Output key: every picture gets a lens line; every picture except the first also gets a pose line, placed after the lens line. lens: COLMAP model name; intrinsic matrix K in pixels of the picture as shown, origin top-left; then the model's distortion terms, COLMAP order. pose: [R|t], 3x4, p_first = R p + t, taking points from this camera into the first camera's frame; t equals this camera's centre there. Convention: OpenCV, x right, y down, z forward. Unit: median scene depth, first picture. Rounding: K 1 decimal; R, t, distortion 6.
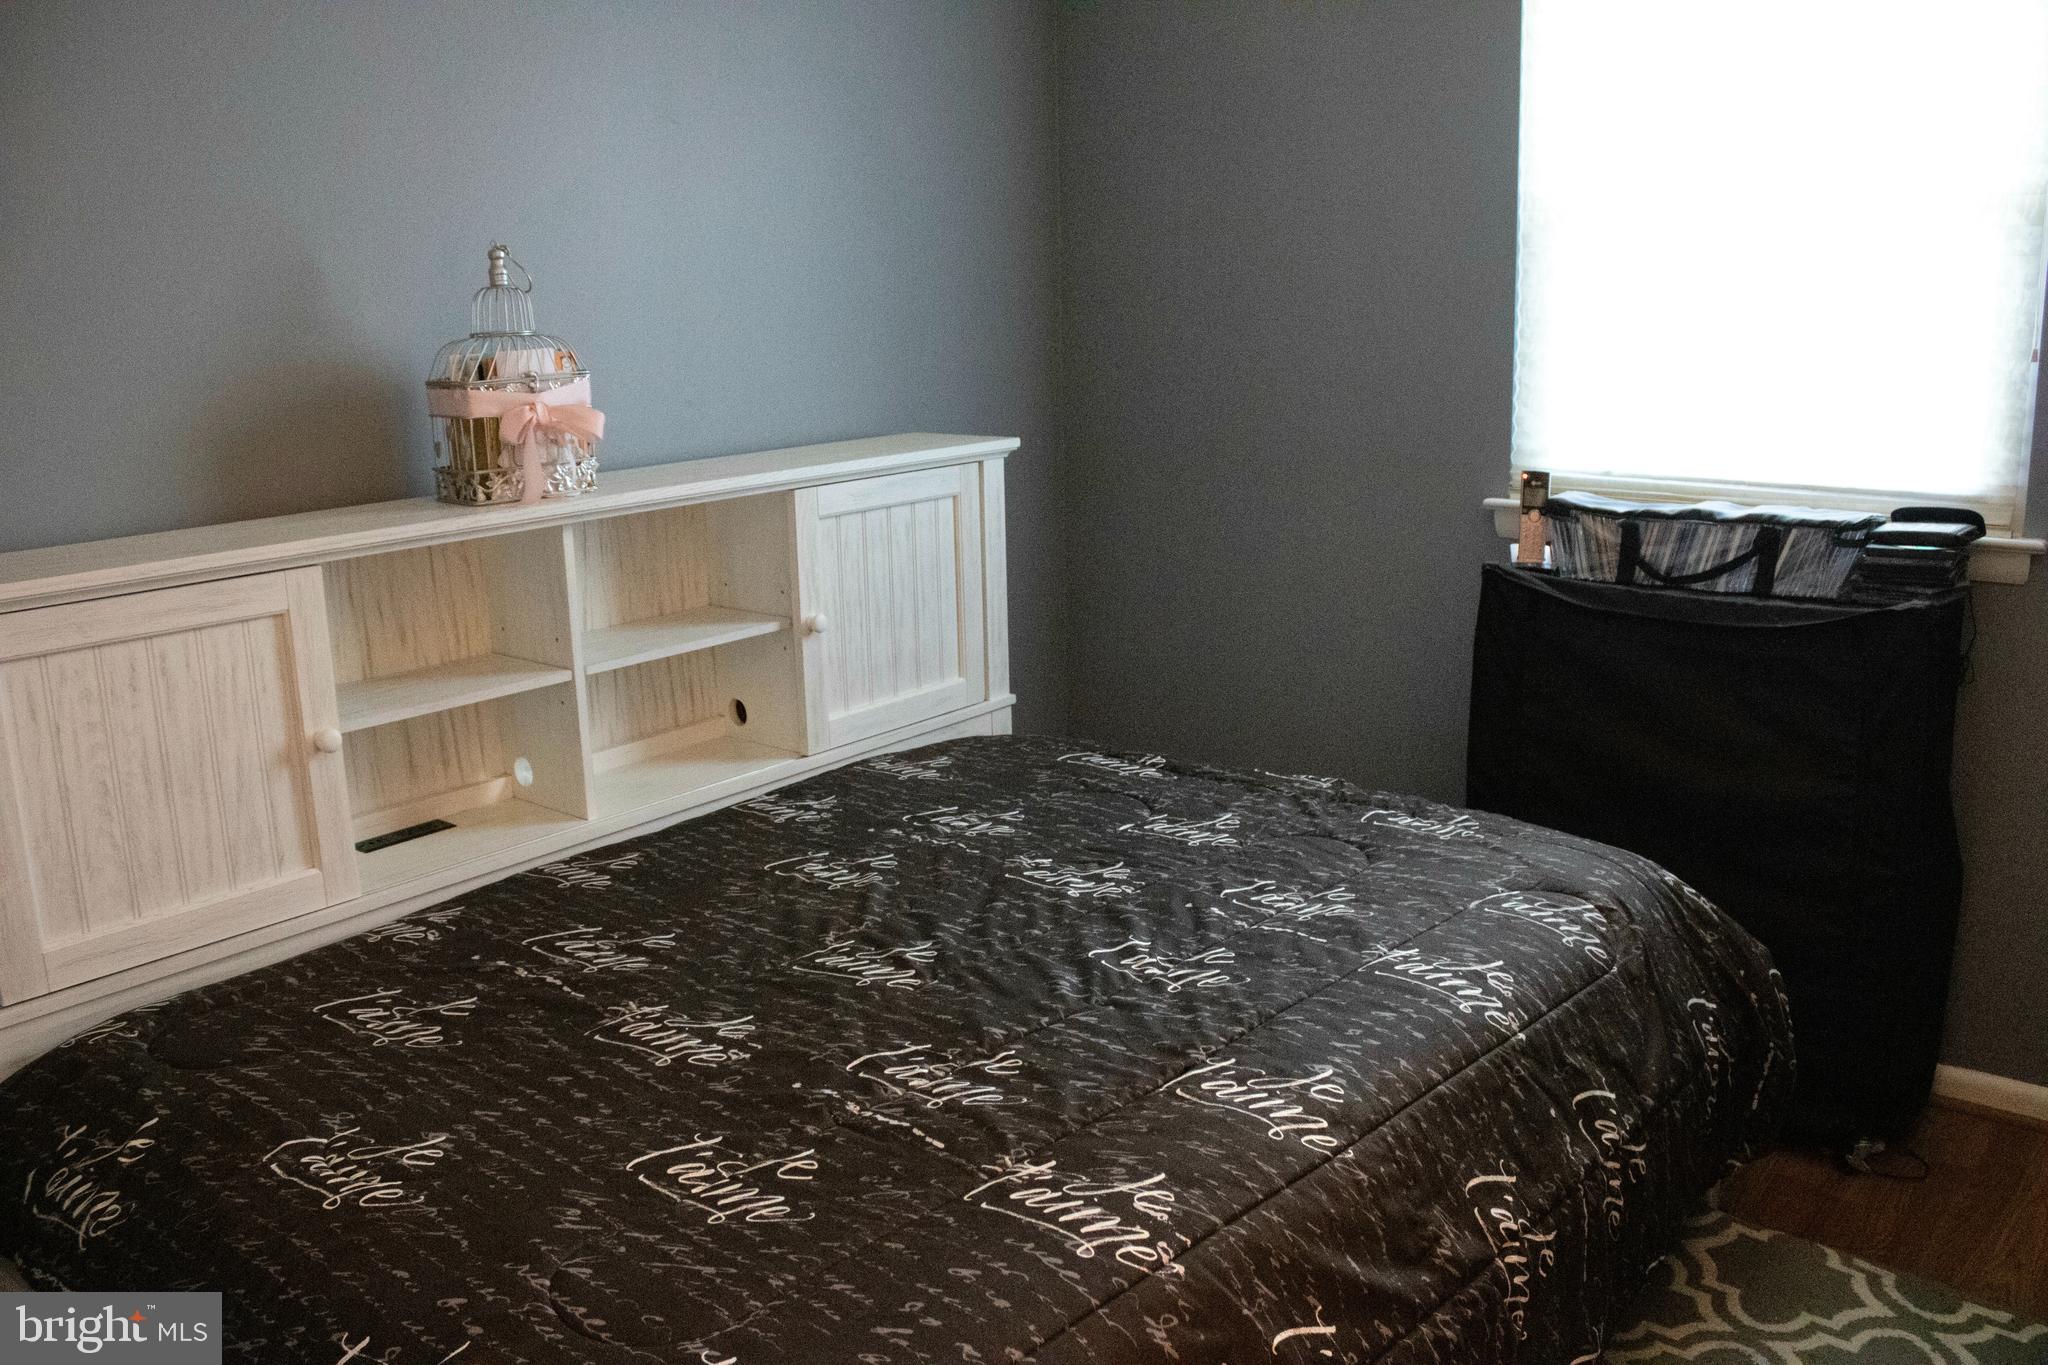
lens RADIAL K [[1693.5, 0, 1024.0], [0, 1693.5, 682.5], [0, 0, 1]] dist [-0.165671, 0.136215]
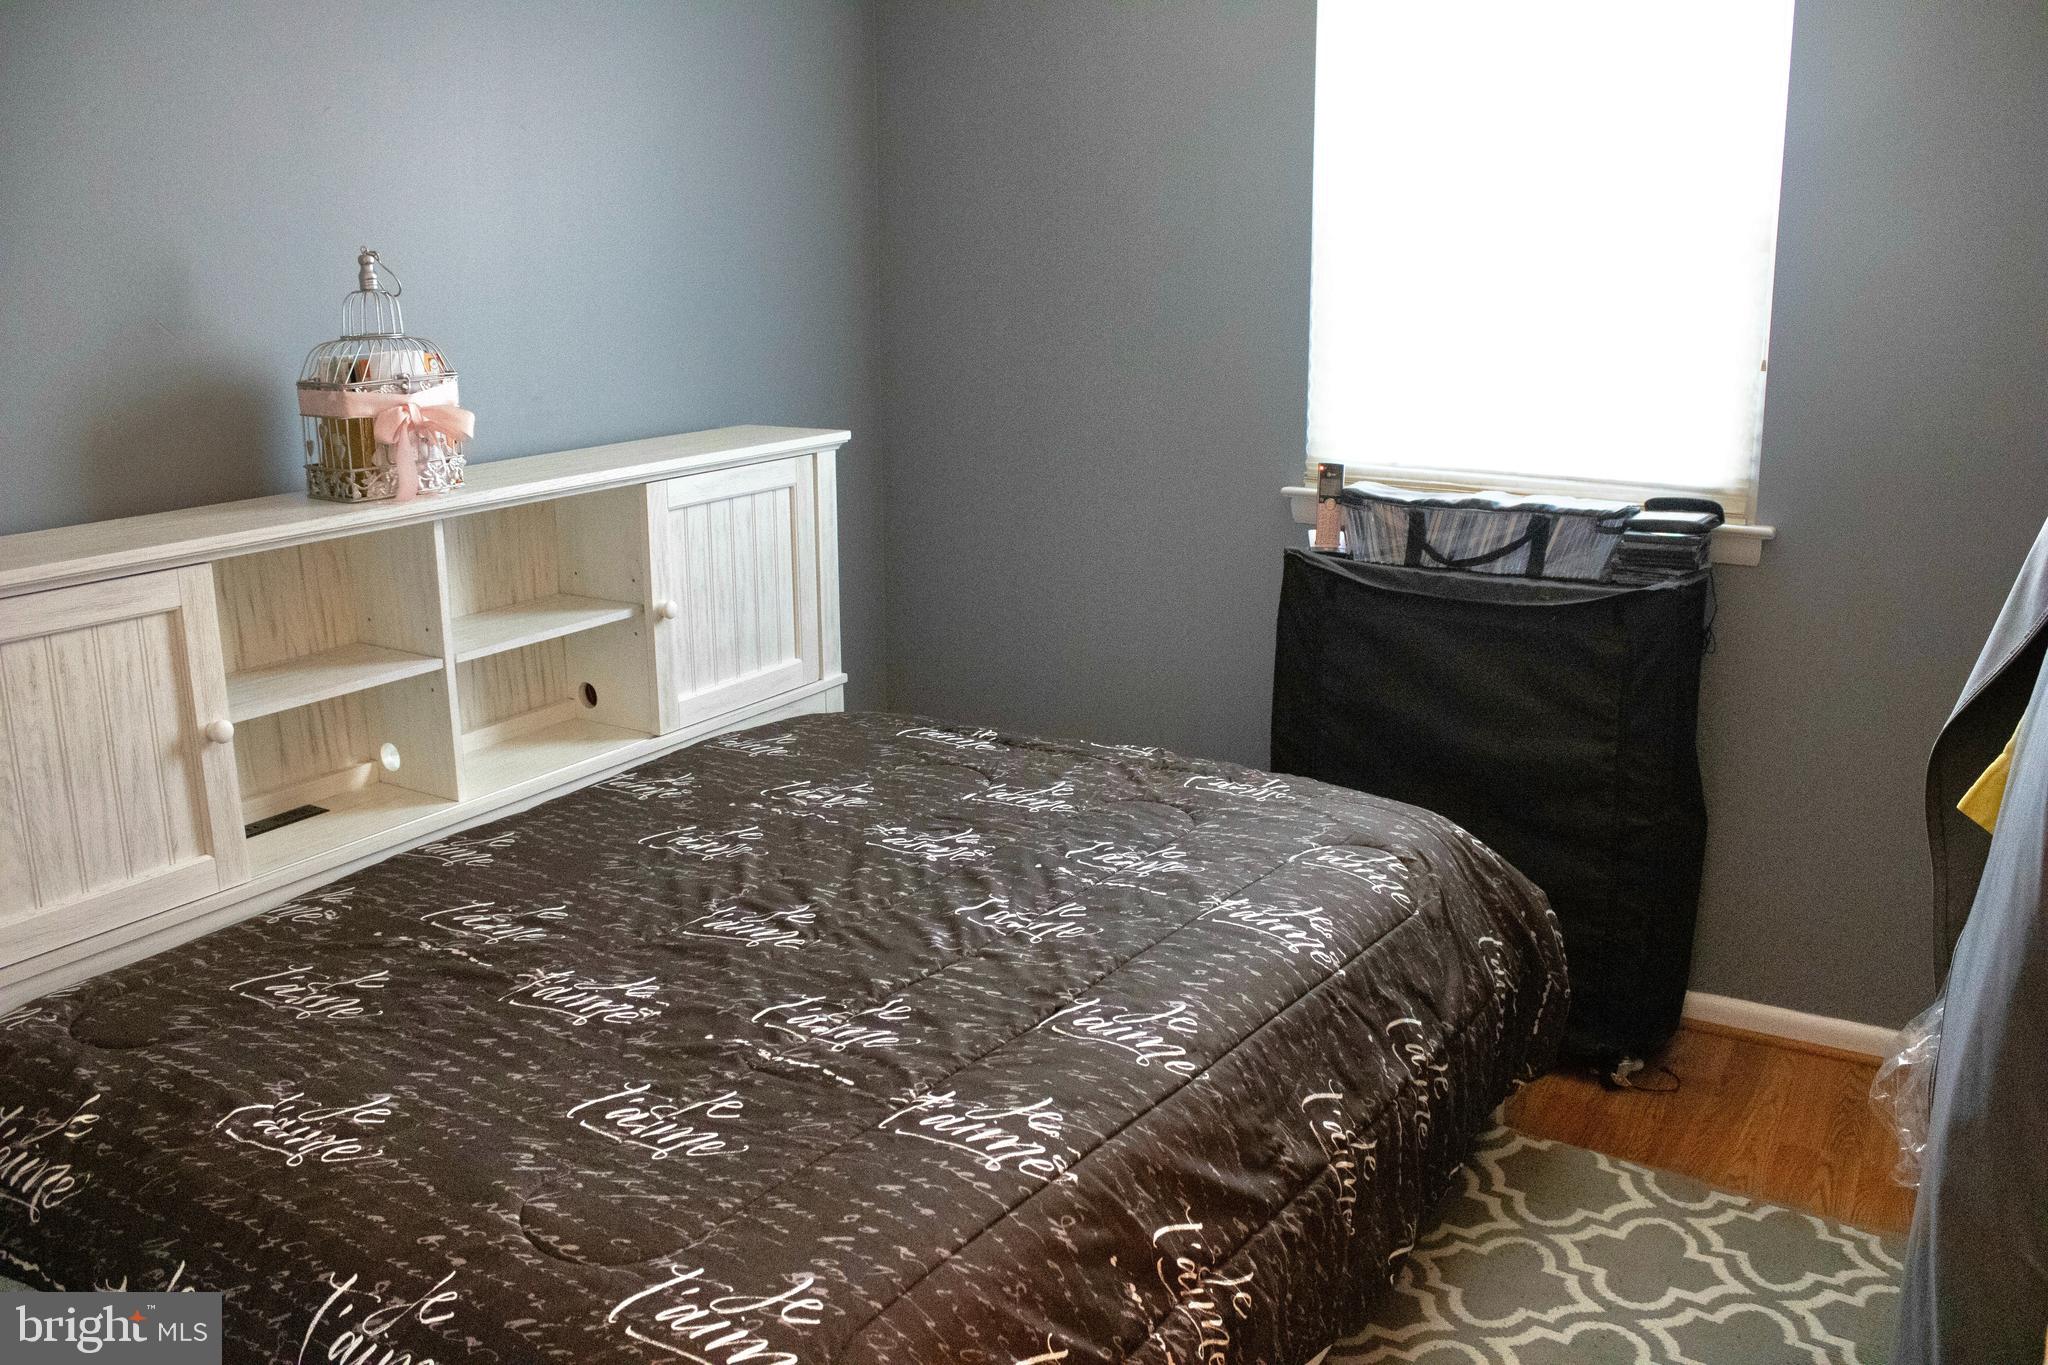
lens RADIAL K [[1693.5, 0, 1024.0], [0, 1693.5, 682.5], [0, 0, 1]] dist [-0.165671, 0.136215]
pose [[0.990574, -0.015308, 0.136120, -0.062255], [0.012967, 0.999753, 0.018064, -0.007904], [-0.136363, -0.016129, 0.990528, -0.093418]]
